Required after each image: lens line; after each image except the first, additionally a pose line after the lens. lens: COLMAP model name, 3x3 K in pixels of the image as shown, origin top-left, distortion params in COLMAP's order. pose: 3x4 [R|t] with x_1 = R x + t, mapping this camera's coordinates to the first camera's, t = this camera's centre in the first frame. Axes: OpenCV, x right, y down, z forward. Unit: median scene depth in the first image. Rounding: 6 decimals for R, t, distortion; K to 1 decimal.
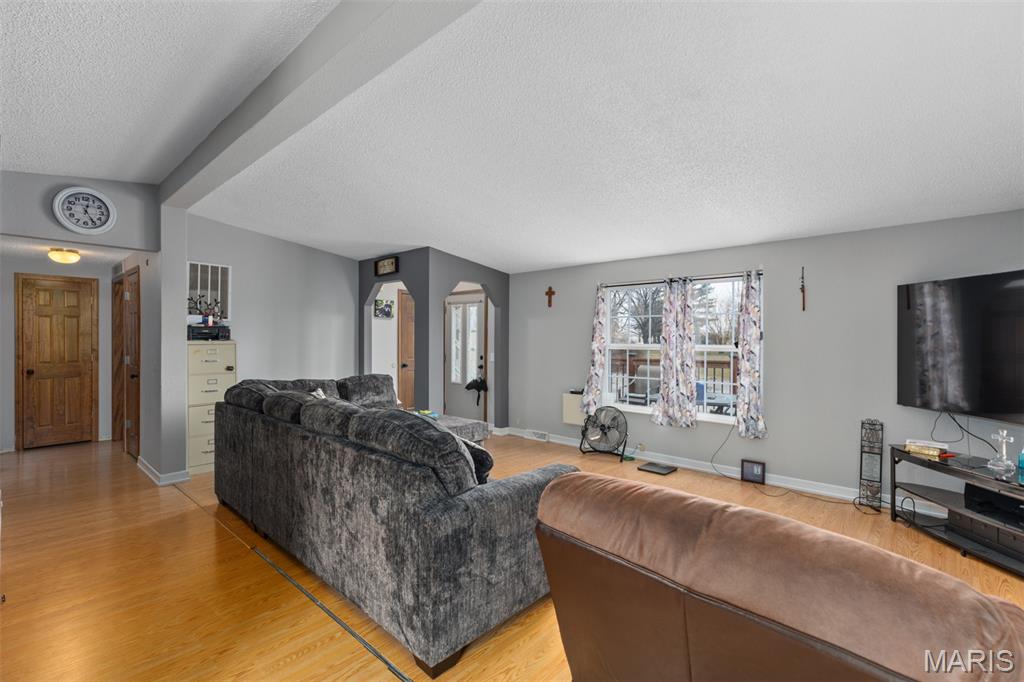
lens RADIAL K [[457.1, 0, 512.0], [0, 457.1, 341.0], [0, 0, 1]] dist [0.000275, 0.000513]
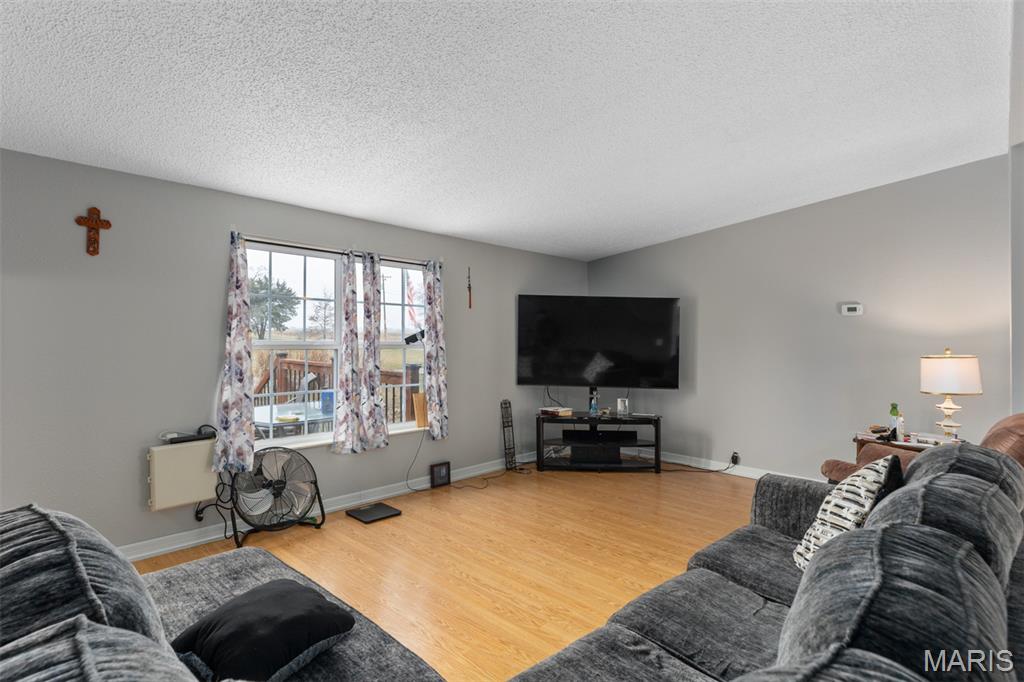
lens RADIAL K [[522.0, 0, 507.9], [0, 522.0, 324.1], [0, 0, 1]] dist [0.000362, 0.000006]
pose [[0.022787, 0.021278, 0.999514, -0.534388], [-0.009962, 0.999729, -0.021056, -0.003630], [-0.999691, -0.009477, 0.022992, 0.806460]]
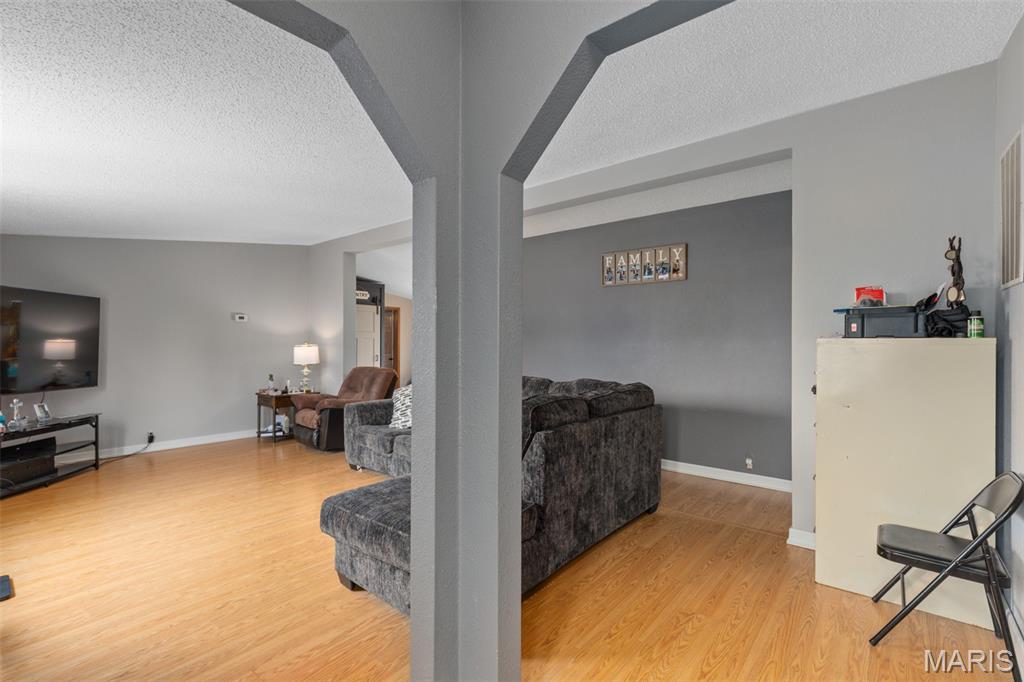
lens RADIAL K [[457.1, 0, 512.0], [0, 457.1, 341.0], [0, 0, 1]] dist [0.000275, 0.000513]
pose [[-0.998929, -0.000873, -0.046256, -0.253228], [-0.001000, 0.999996, 0.002722, 0.005185], [0.046253, 0.002765, -0.998926, 1.577272]]
